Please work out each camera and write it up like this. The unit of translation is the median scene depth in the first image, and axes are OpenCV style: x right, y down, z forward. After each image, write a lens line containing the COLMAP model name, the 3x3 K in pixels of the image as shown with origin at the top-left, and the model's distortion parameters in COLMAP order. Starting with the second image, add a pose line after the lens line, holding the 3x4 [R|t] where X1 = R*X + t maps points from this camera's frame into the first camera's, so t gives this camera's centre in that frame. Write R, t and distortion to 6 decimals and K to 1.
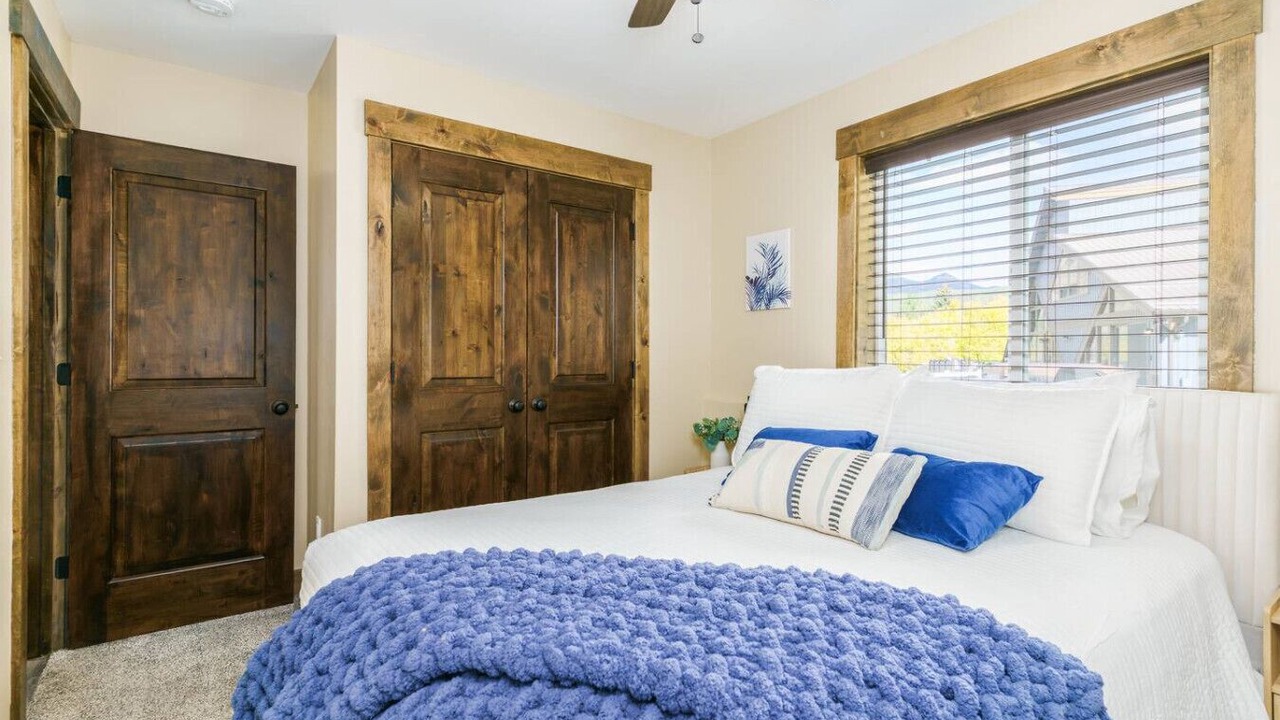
lens RADIAL K [[611.2, 0, 636.3], [0, 611.2, 356.0], [0, 0, 1]] dist [0.000342, -0.000116]
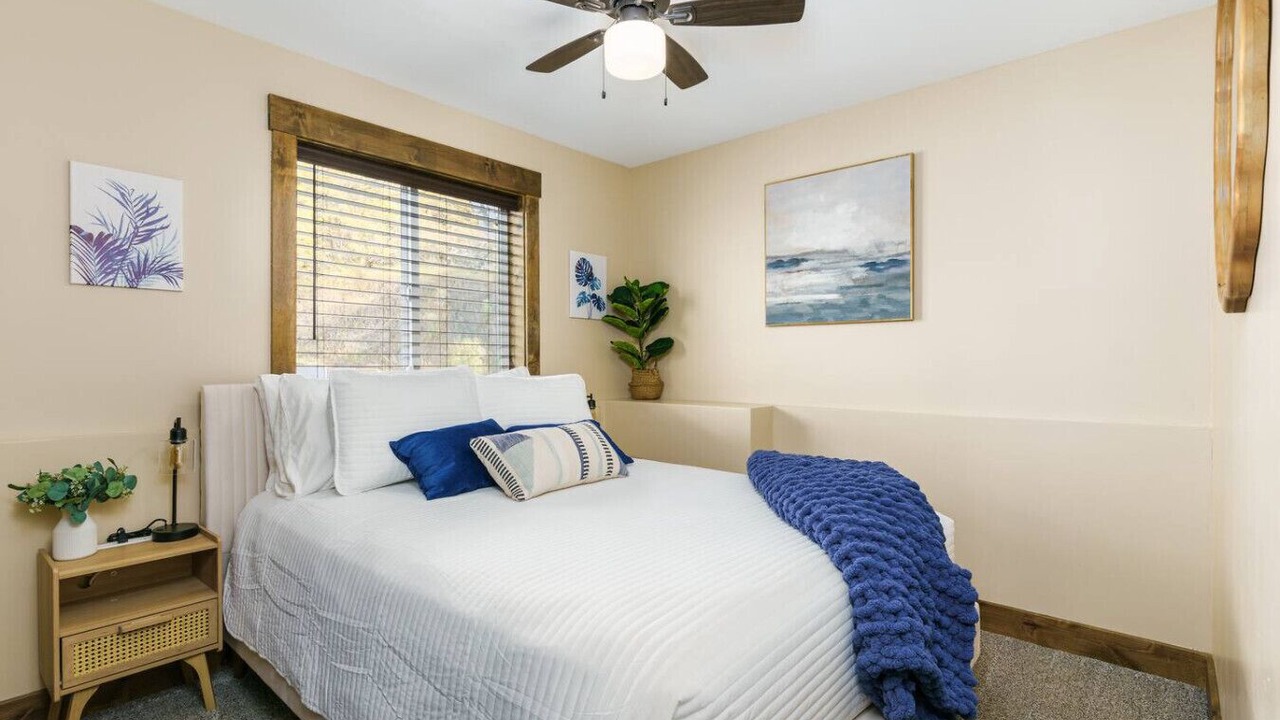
lens RADIAL K [[611.2, 0, 636.3], [0, 611.2, 356.0], [0, 0, 1]] dist [0.000342, -0.000116]
pose [[-0.226905, 0.015252, 0.973798, -0.563594], [0.014812, 0.999816, -0.012208, 0.013270], [-0.973804, 0.011654, -0.227089, 0.644548]]
